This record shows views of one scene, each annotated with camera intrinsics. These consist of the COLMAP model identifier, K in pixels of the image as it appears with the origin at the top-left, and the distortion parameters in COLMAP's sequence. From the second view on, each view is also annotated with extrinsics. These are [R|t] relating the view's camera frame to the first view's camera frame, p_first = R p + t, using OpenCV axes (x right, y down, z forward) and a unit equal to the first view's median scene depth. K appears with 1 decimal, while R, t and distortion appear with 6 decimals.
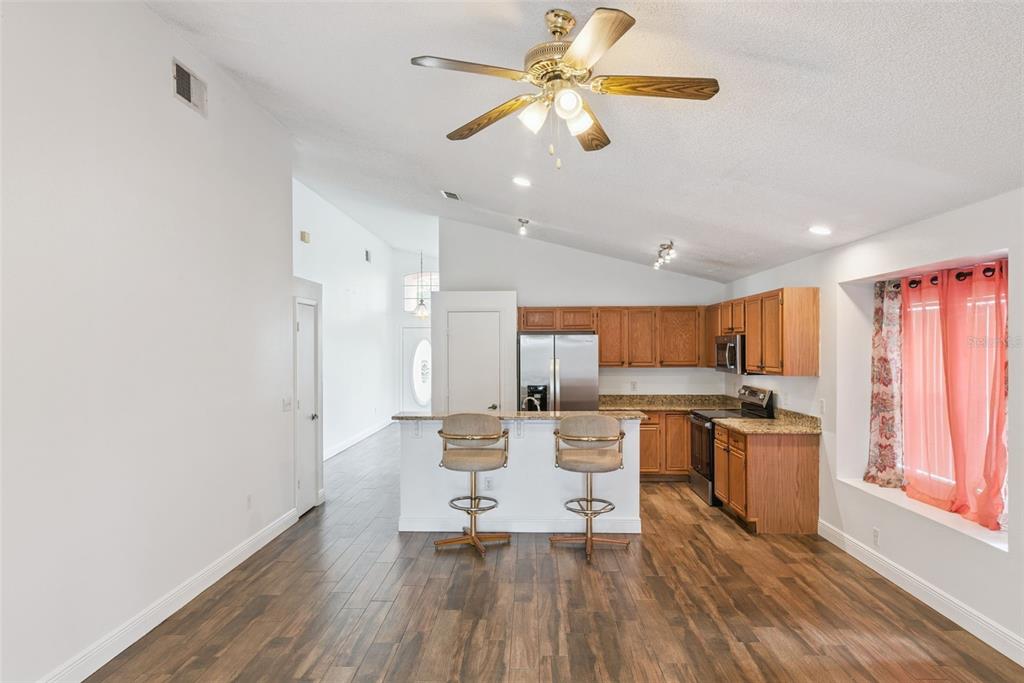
lens RADIAL K [[618.5, 0, 501.9], [0, 618.5, 346.0], [0, 0, 1]] dist [0.003047, 0.000126]
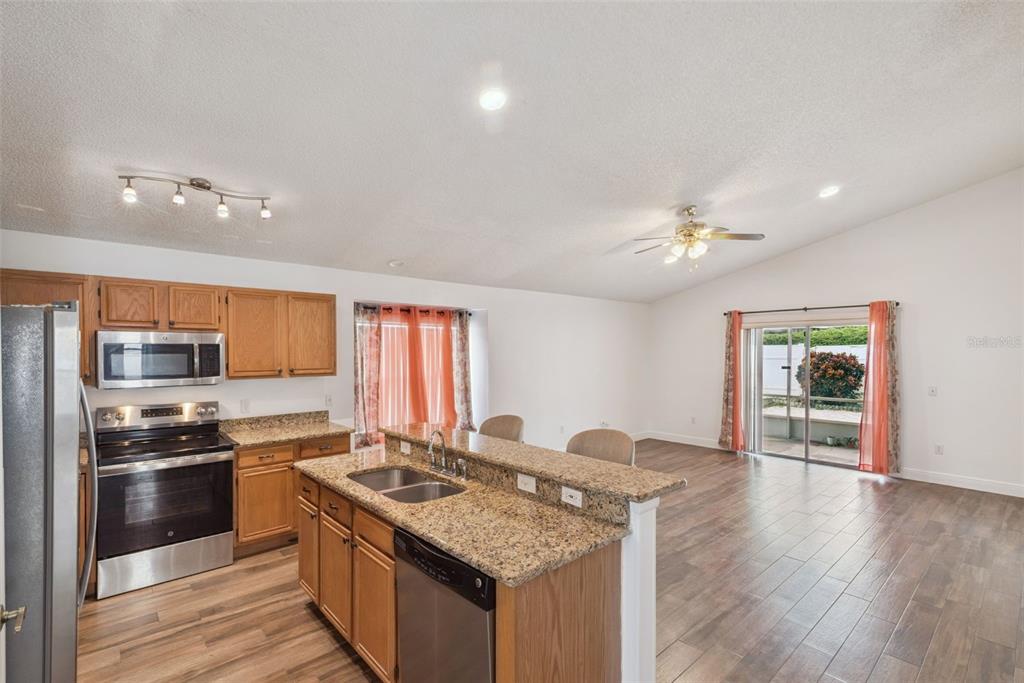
lens RADIAL K [[467.5, 0, 508.4], [0, 467.5, 351.8], [0, 0, 1]] dist [0.008316, 0.000262]
pose [[-0.696290, 0.002077, 0.717758, -0.356014], [0.003820, 0.999992, 0.000812, 0.006436], [-0.717751, 0.003307, -0.696292, 1.380146]]
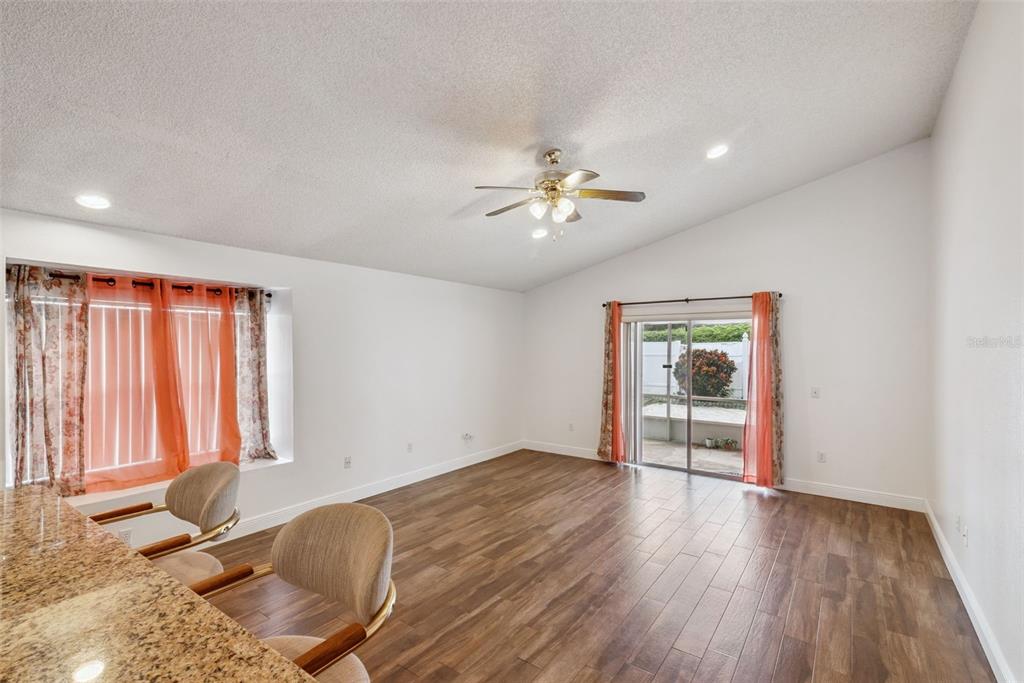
lens RADIAL K [[466.0, 0, 512.0], [0, 466.0, 341.5], [0, 0, 1]] dist [0.012396, 0.000052]
pose [[-0.837423, 0.009084, 0.546479, -0.265767], [0.001936, 0.999905, -0.013654, 0.007850], [-0.546551, -0.010376, -0.837361, 1.091712]]
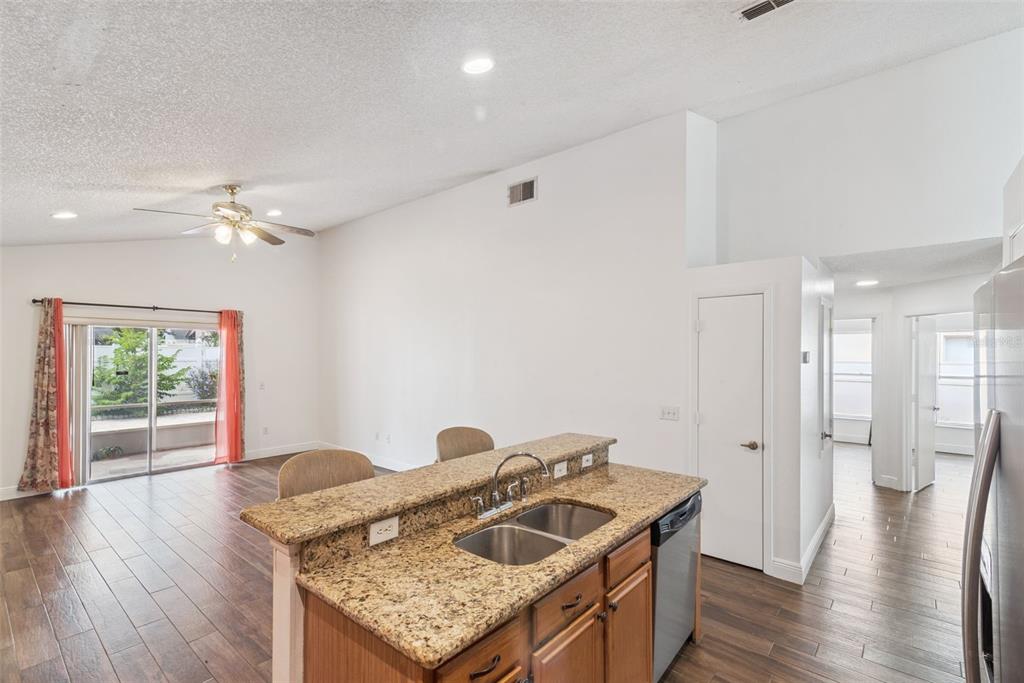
lens RADIAL K [[467.5, 0, 508.4], [0, 467.5, 351.8], [0, 0, 1]] dist [0.008316, 0.000262]
pose [[-0.617360, -0.000388, -0.786681, 0.358335], [-0.000156, 1.000000, -0.000371, 0.003553], [0.786681, -0.000106, -0.617360, 1.330589]]
